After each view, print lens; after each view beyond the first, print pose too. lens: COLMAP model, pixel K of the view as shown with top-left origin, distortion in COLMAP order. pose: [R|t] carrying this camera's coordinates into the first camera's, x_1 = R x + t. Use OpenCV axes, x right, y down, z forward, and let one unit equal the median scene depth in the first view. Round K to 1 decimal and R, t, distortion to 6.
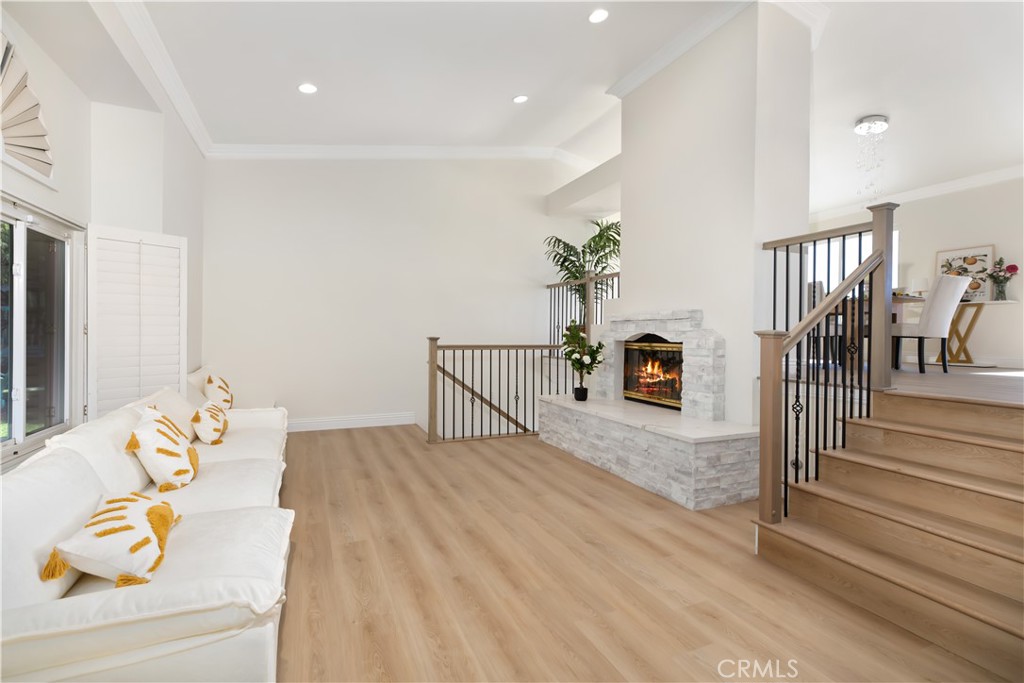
lens RADIAL K [[461.2, 0, 514.2], [0, 461.2, 337.0], [0, 0, 1]] dist [0.010162, 0.000412]
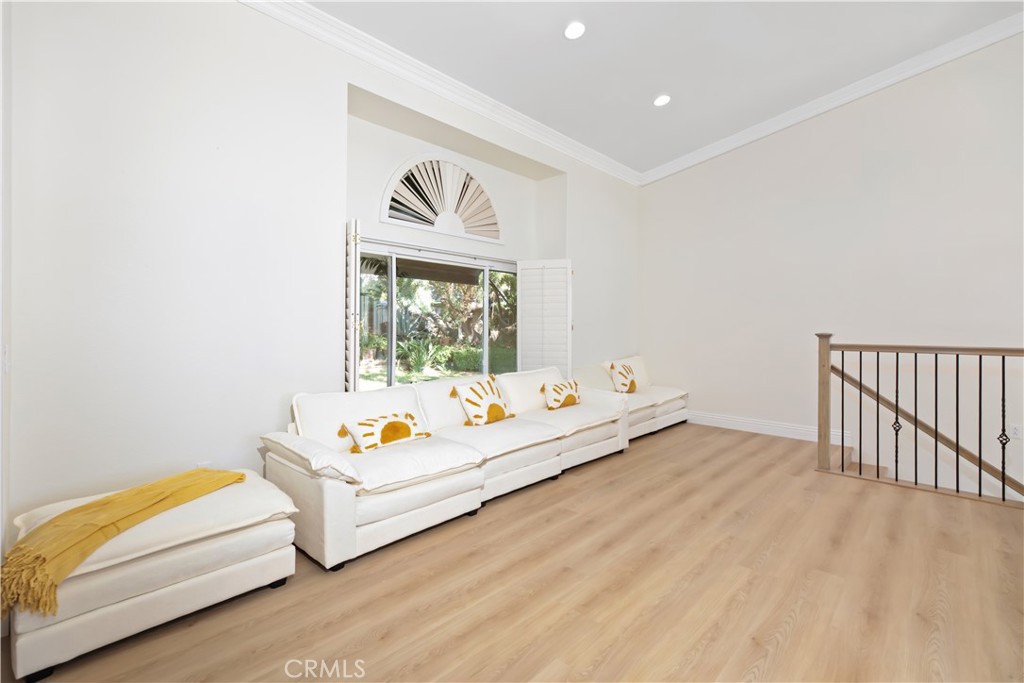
lens RADIAL K [[461.2, 0, 512.4], [0, 461.2, 336.2], [0, 0, 1]] dist [0.010162, 0.000412]
pose [[0.387153, 0.008710, -0.921974, 0.512563], [-0.008737, 0.999945, 0.005778, 0.007153], [0.921974, 0.005818, 0.387208, 0.338942]]
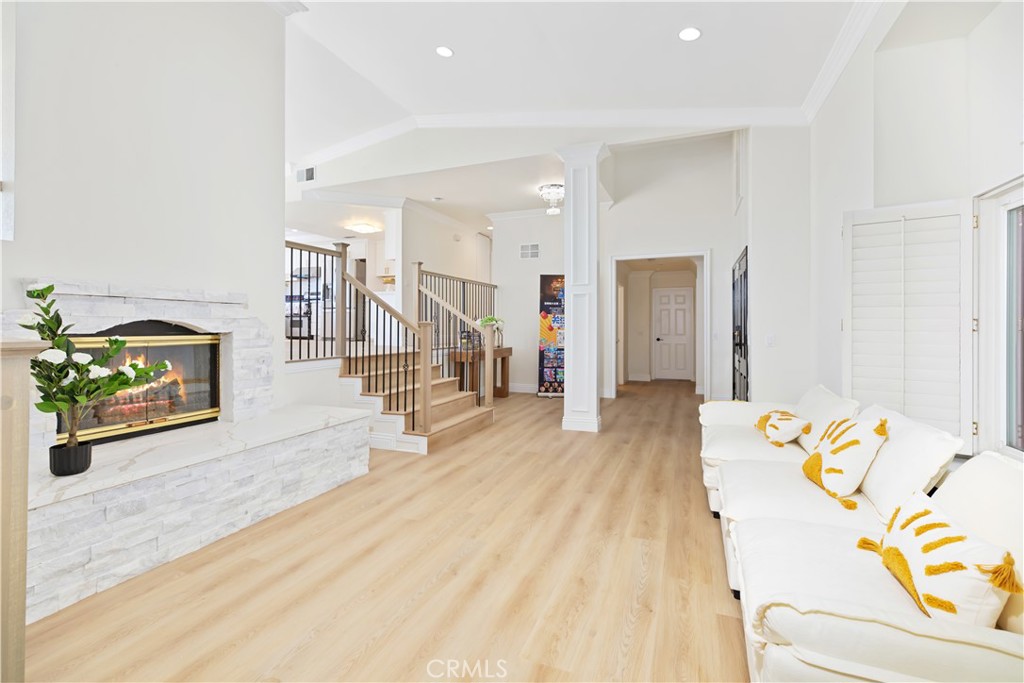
lens RADIAL K [[461.2, 0, 495.7], [0, 461.2, 324.5], [0, 0, 1]] dist [0.010162, 0.000412]
pose [[-0.676608, -0.009748, 0.736279, -0.676918], [-0.005984, 0.999952, 0.007740, -0.013978], [-0.736319, 0.000831, -0.676634, 1.503162]]
